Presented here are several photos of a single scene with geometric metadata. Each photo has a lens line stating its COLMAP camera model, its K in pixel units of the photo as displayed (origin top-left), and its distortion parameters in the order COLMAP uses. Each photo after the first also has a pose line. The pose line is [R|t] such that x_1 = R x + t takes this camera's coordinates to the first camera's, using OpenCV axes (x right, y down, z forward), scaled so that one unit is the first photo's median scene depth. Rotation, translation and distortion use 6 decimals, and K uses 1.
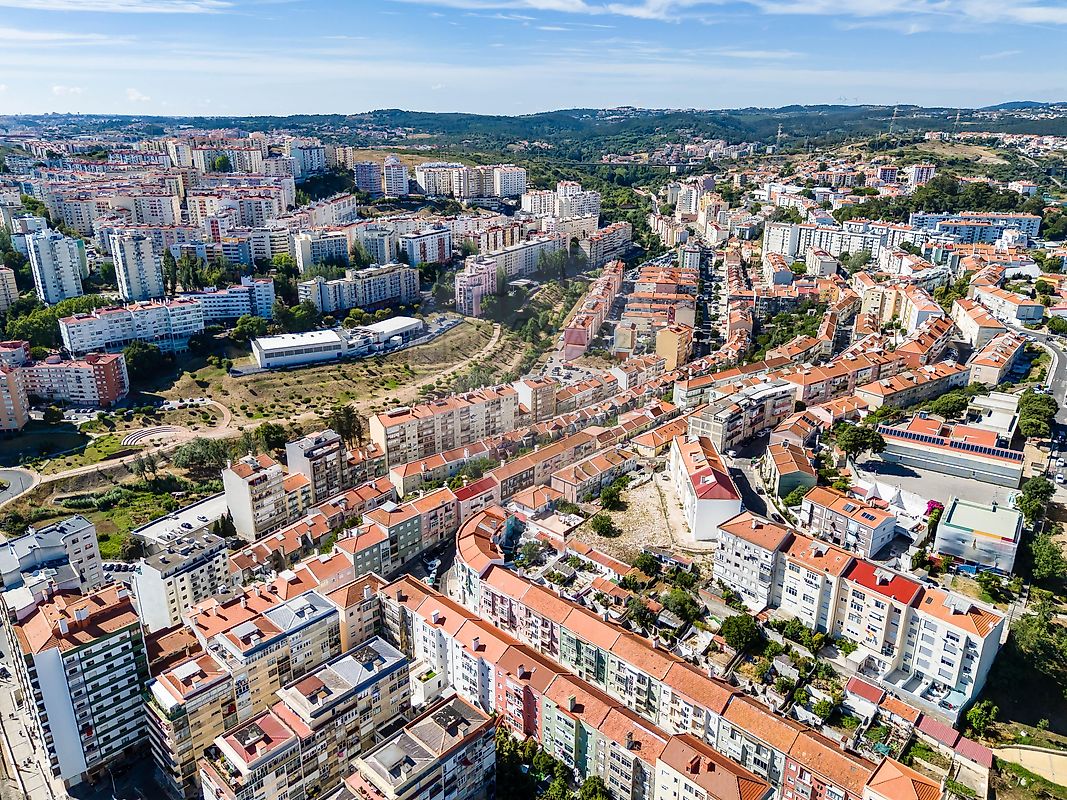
lens RADIAL K [[784.9, 0, 529.6], [0, 784.9, 399.8], [0, 0, 1]] dist [0.064139, -0.052176]
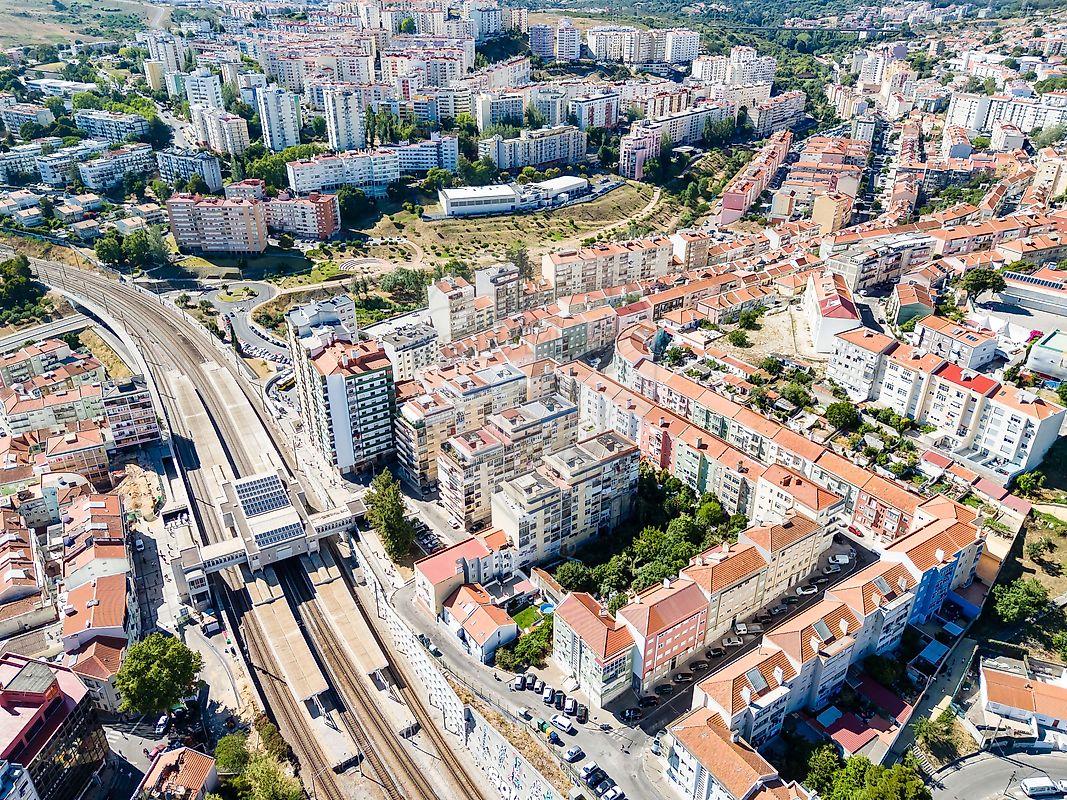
lens RADIAL K [[784.9, 0, 529.6], [0, 784.9, 399.8], [0, 0, 1]] dist [0.064139, -0.052176]
pose [[0.980878, 0.090181, -0.172472, -0.002558], [-0.064170, 0.986472, 0.150850, 0.058081], [0.183743, -0.136898, 0.973395, -0.163457]]
